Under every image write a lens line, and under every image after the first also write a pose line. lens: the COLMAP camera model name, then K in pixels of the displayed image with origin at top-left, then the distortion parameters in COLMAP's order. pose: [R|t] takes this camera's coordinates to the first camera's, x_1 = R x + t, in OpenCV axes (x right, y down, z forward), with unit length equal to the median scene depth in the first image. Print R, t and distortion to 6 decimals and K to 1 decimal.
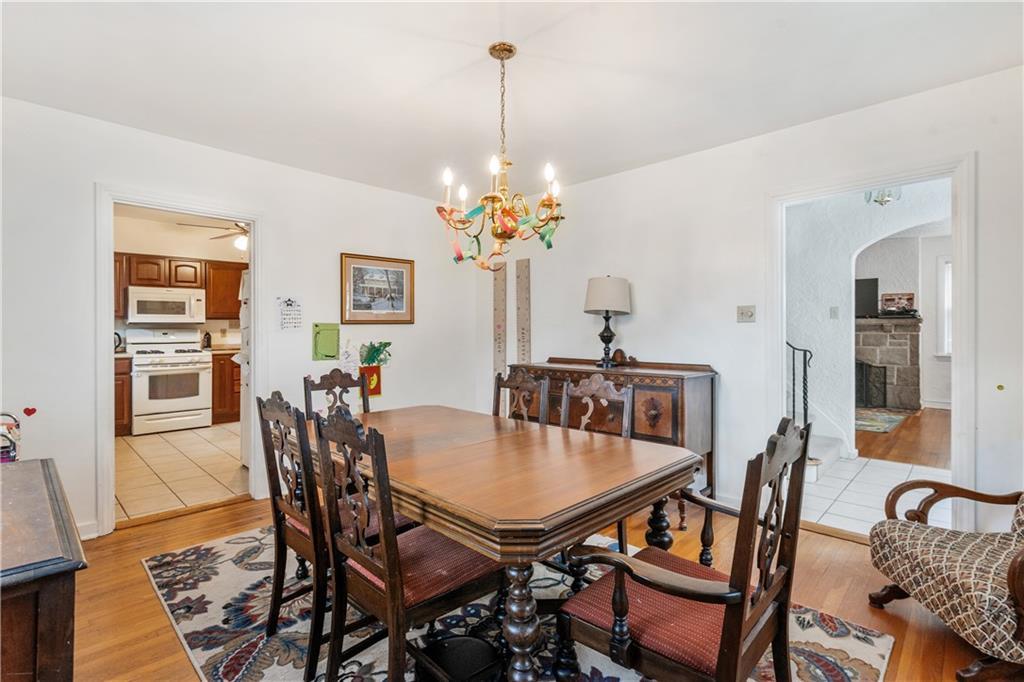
lens RADIAL K [[471.0, 0, 513.4], [0, 471.0, 332.1], [0, 0, 1]] dist [-0.002313, 0.000393]
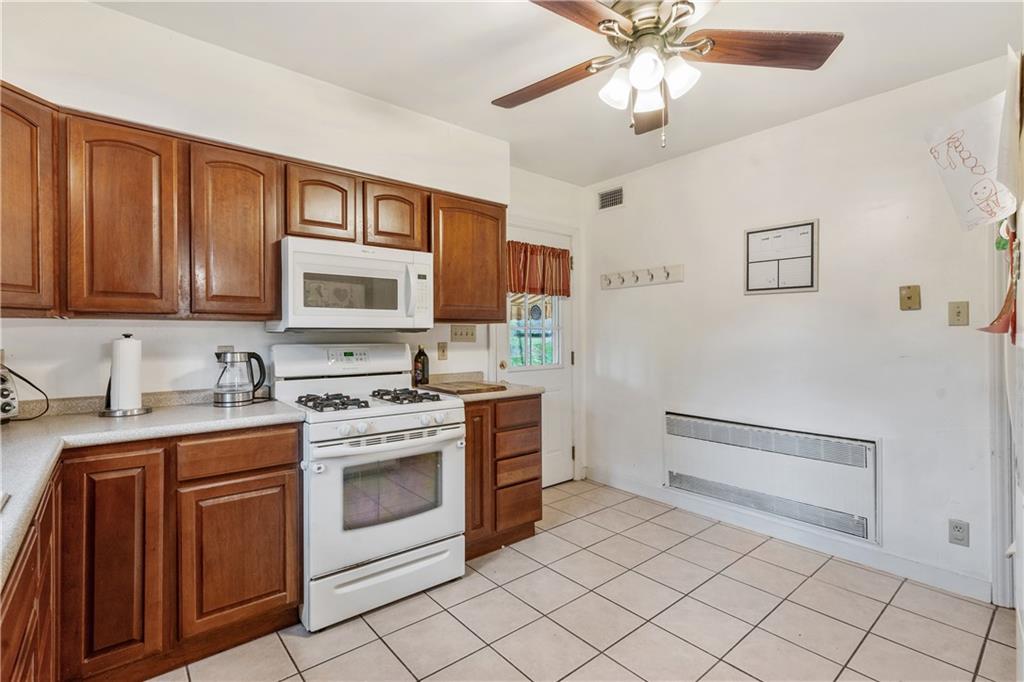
lens RADIAL K [[471.0, 0, 511.0], [0, 471.0, 341.9], [0, 0, 1]] dist [-0.002313, 0.000393]
pose [[0.993184, -0.008334, -0.116262, -0.556964], [0.007832, 0.999958, -0.004775, -0.005009], [0.116297, 0.003831, 0.993207, 0.598793]]
